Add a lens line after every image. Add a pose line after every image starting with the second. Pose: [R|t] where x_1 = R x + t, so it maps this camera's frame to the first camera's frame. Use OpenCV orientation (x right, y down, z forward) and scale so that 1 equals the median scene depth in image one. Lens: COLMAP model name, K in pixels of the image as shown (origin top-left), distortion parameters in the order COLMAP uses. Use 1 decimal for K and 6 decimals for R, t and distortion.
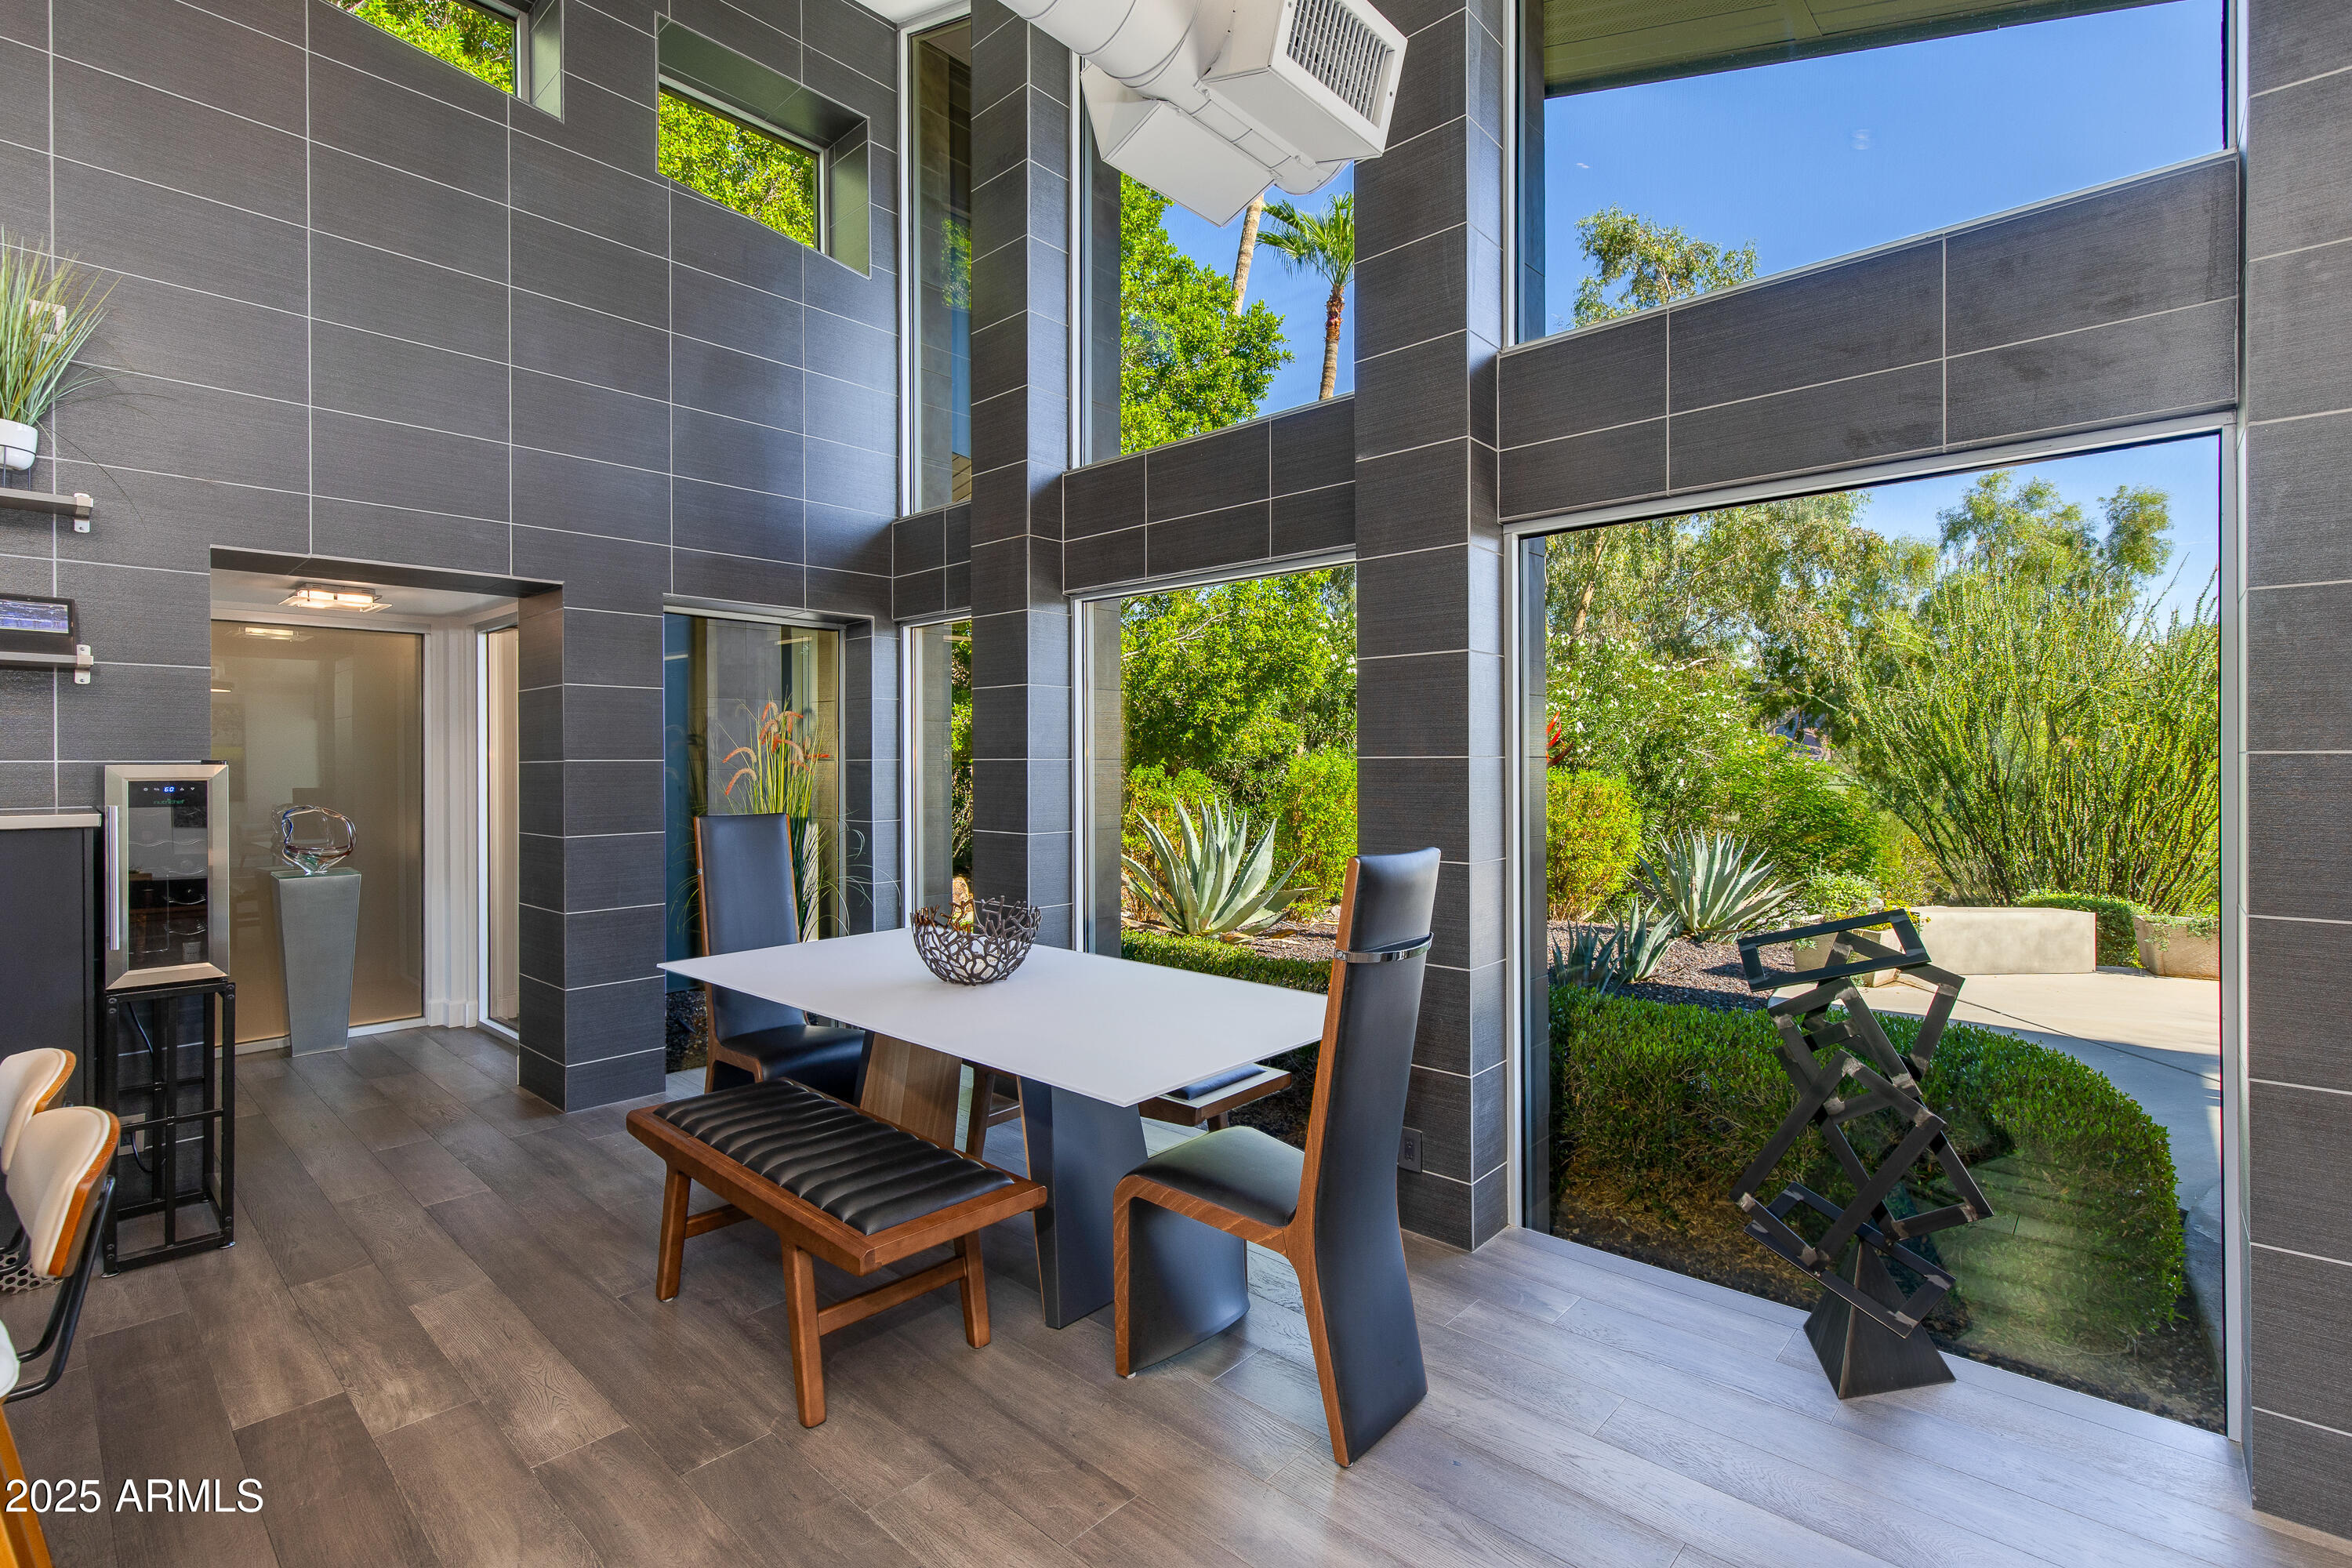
lens RADIAL K [[1058.5, 0, 1173.0], [0, 1058.5, 770.7], [0, 0, 1]] dist [0.005740, 0.000176]
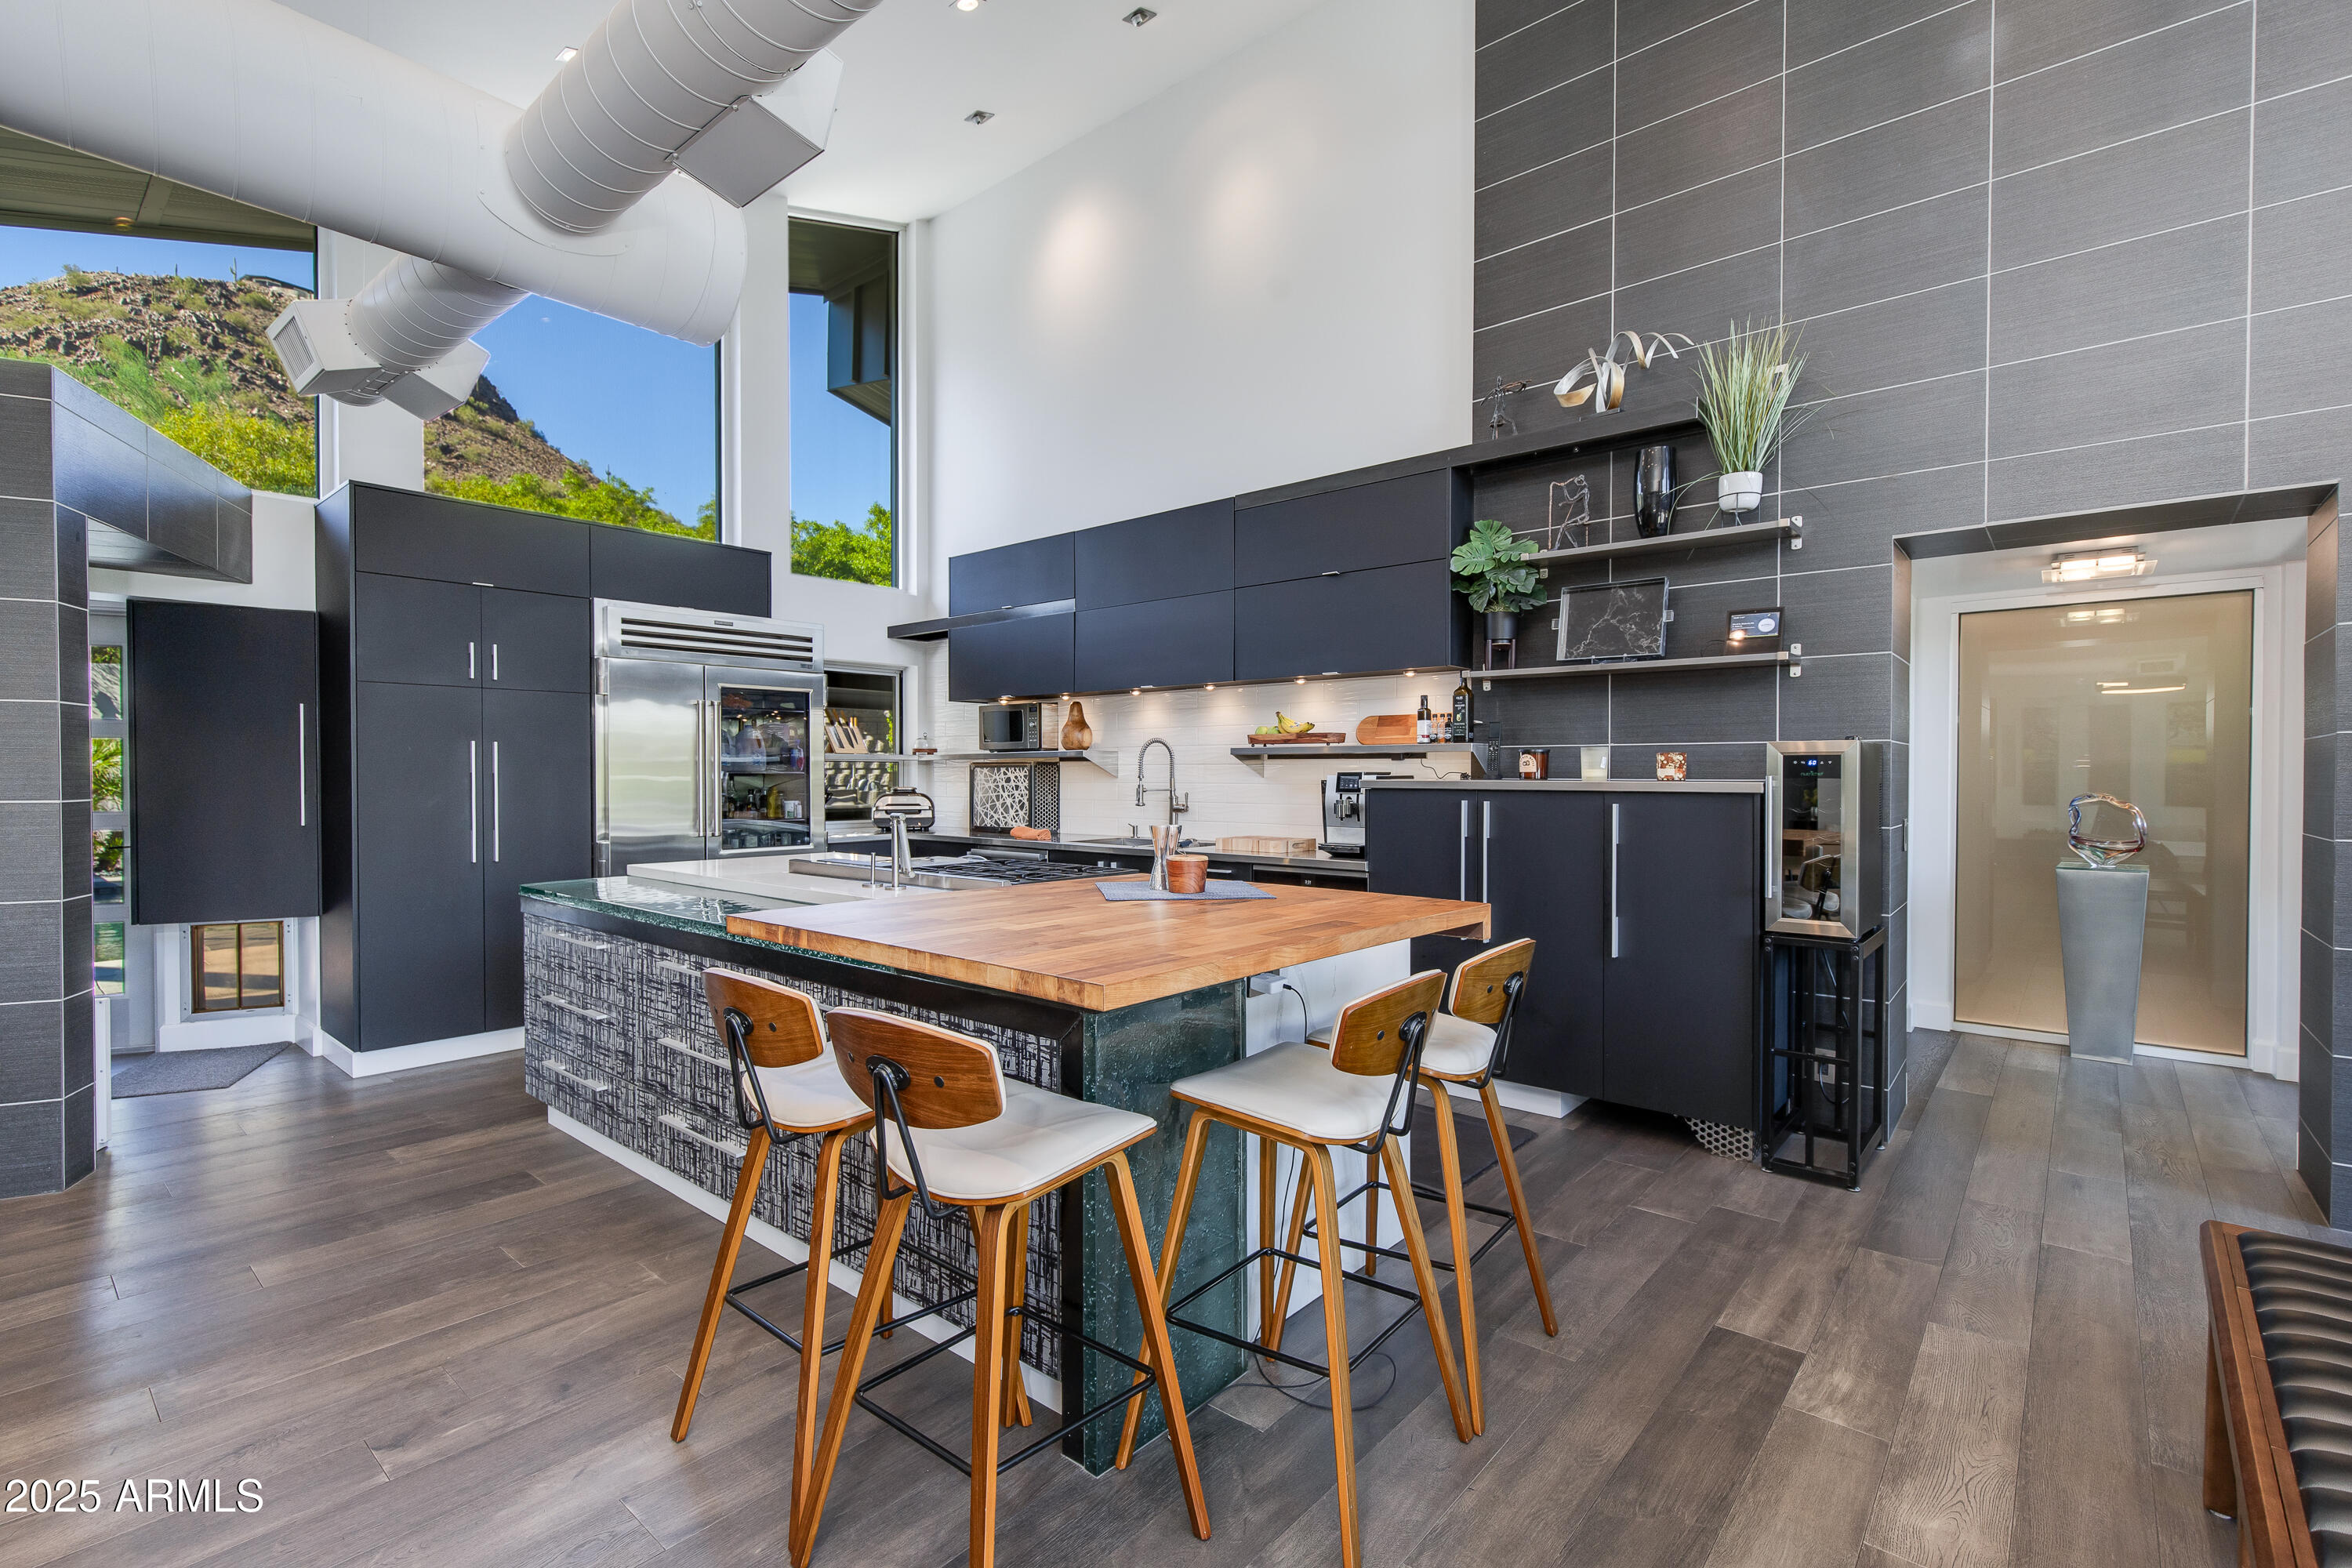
lens RADIAL K [[1058.5, 0, 1181.3], [0, 1058.5, 784.0], [0, 0, 1]] dist [0.005740, 0.000176]
pose [[0.053446, 0.020024, -0.998370, 0.138626], [-0.007220, 0.999781, 0.019666, 0.022299], [0.998545, 0.006157, 0.053579, 0.268485]]
